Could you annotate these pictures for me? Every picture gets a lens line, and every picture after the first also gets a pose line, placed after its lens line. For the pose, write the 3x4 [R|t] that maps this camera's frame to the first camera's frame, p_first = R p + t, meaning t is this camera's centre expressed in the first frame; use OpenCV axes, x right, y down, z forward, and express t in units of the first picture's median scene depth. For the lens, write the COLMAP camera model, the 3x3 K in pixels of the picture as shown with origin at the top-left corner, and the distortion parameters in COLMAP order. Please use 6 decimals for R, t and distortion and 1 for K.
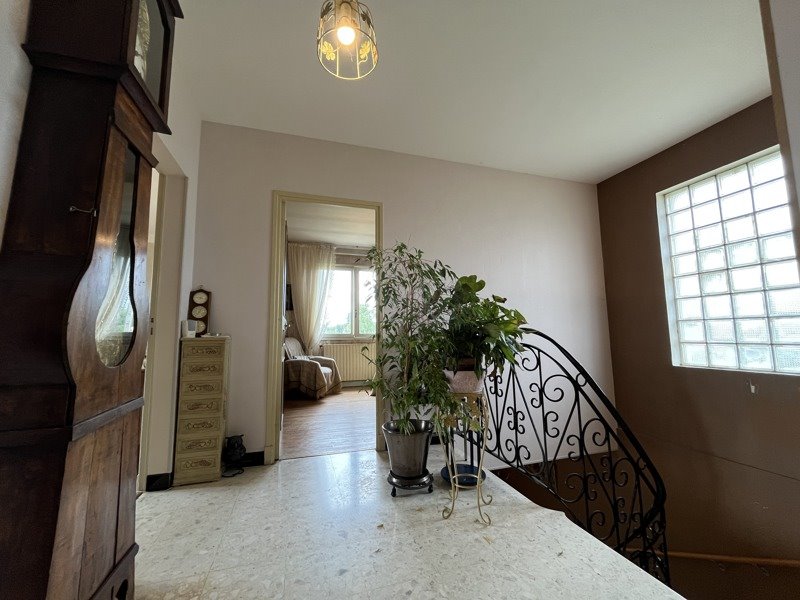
lens RADIAL K [[324.8, 0, 400.0], [0, 324.8, 300.0], [0, 0, 1]] dist [-0.000327, -0.000004]
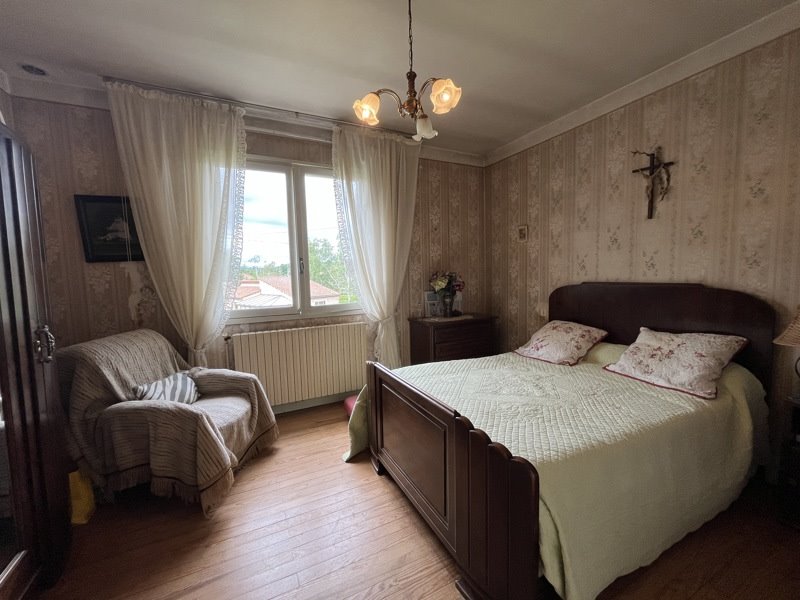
lens RADIAL K [[324.8, 0, 400.0], [0, 324.8, 300.0], [0, 0, 1]] dist [-0.000300, -0.000026]
pose [[0.986541, -0.020147, 0.162267, -0.072833], [-0.009031, 0.984151, 0.177100, 0.002877], [-0.163263, -0.176182, 0.970724, 0.520483]]
